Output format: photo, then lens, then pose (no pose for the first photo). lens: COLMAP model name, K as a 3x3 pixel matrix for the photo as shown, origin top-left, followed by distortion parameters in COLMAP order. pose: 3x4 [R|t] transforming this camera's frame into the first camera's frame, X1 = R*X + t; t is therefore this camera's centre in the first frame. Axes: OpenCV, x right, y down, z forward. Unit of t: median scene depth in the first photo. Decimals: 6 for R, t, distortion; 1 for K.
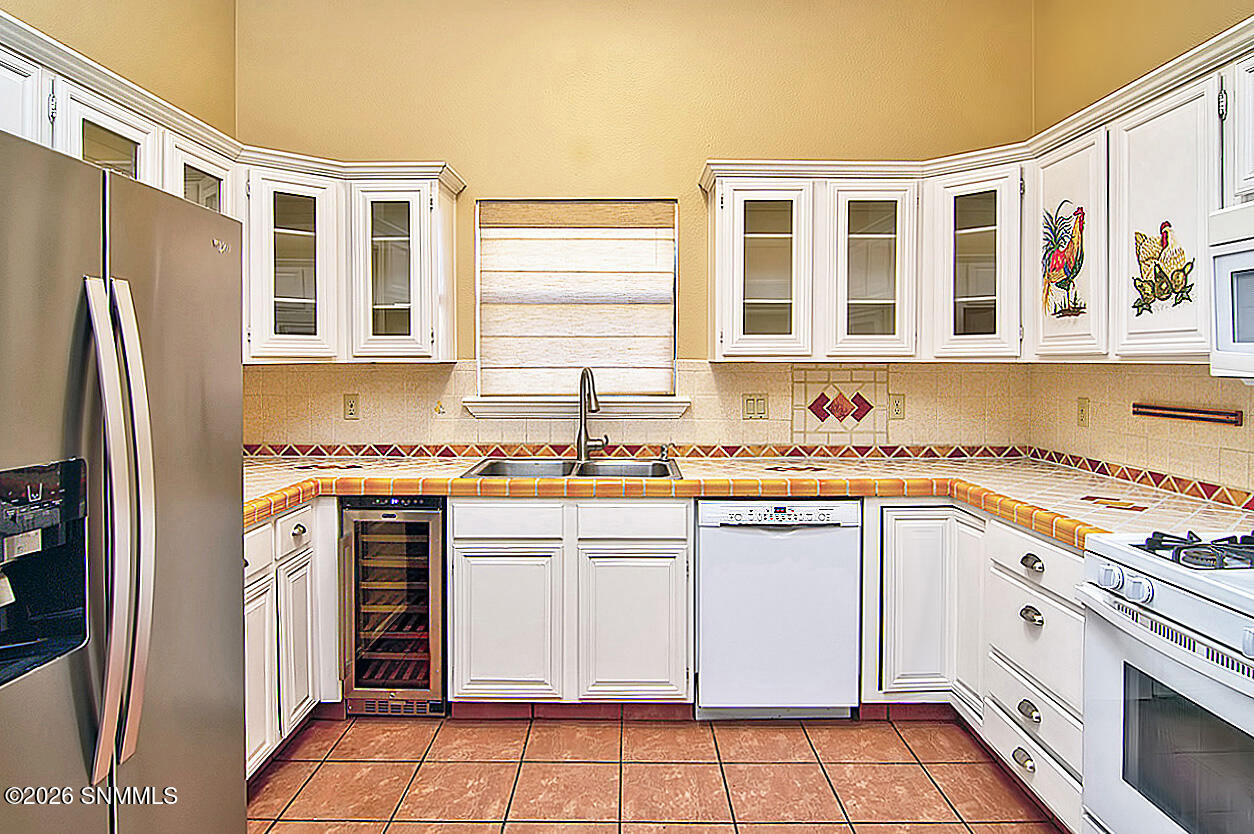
lens RADIAL K [[684.9, 0, 628.4], [0, 684.9, 420.6], [0, 0, 1]] dist [-0.000269, 0.000025]
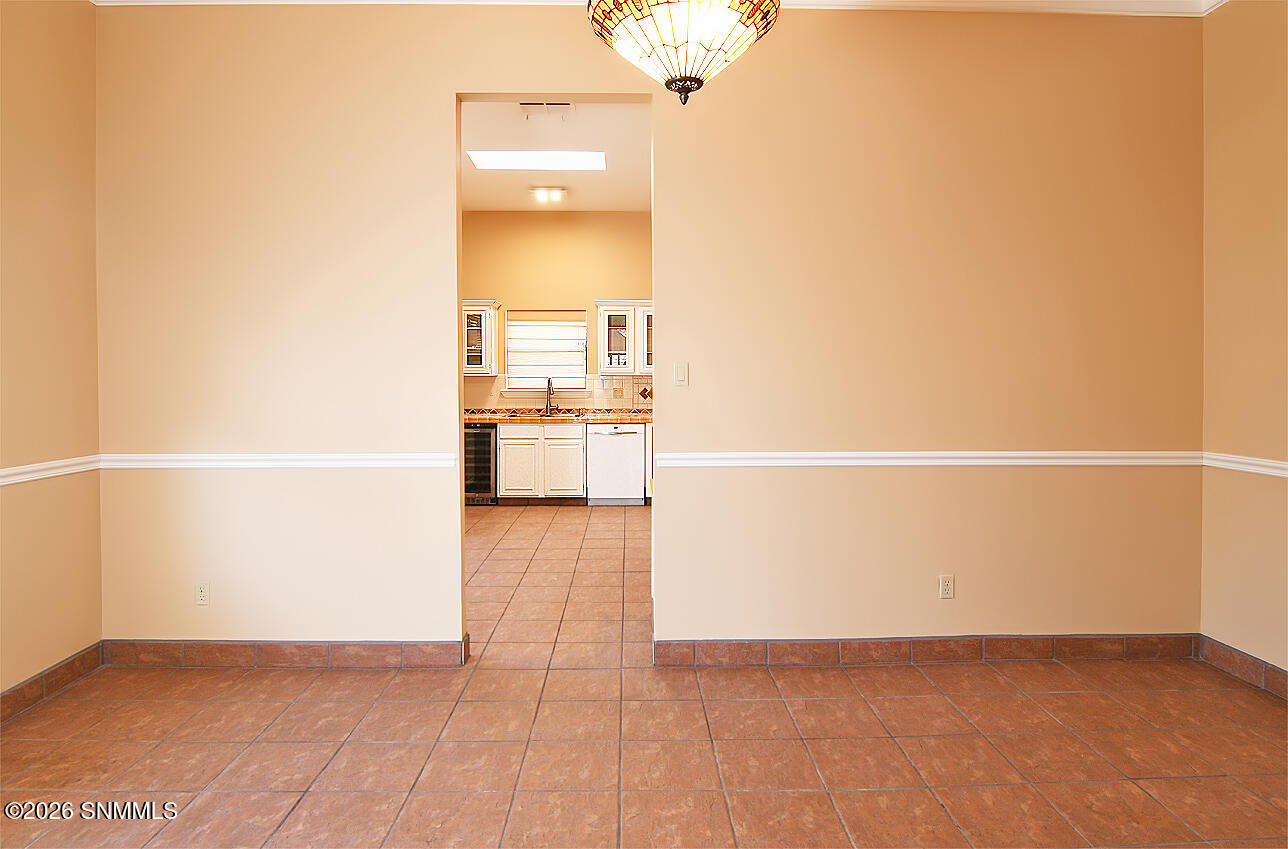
lens RADIAL K [[703.5, 0, 644.1], [0, 703.5, 418.9], [0, 0, 1]] dist [-0.000269, 0.000025]
pose [[0.999684, -0.001538, 0.025093, 0.239941], [0.002007, 0.999824, -0.018666, 0.134636], [-0.025060, 0.018710, 0.999511, -1.727967]]
